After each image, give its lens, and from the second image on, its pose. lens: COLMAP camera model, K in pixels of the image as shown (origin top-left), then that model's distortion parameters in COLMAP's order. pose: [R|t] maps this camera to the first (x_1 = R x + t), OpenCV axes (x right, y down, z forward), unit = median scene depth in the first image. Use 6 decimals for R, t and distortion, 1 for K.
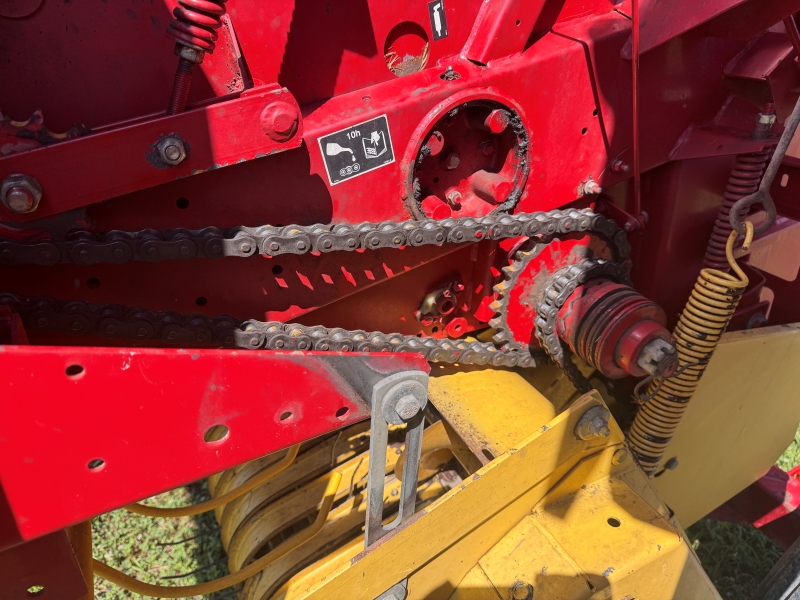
lens RADIAL K [[566.8, 0, 395.7], [0, 566.8, 304.7], [0, 0, 1]] dist [0.060107, -0.078609]
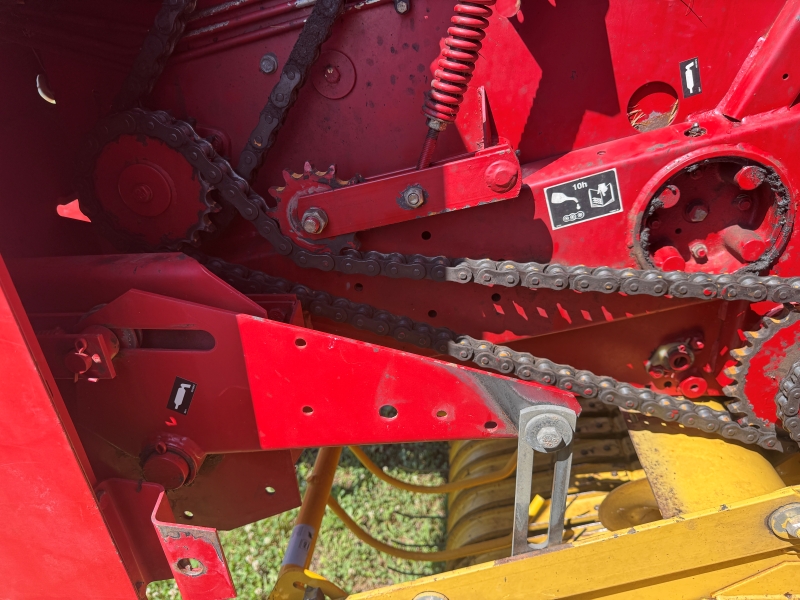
lens RADIAL K [[566.8, 0, 393.6], [0, 566.8, 299.4], [0, 0, 1]] dist [0.060107, -0.078609]
pose [[0.848117, 0.152044, -0.507524, 0.200018], [-0.175923, 0.984404, 0.000925, -0.021739], [0.499749, 0.088500, 0.861637, -0.095135]]
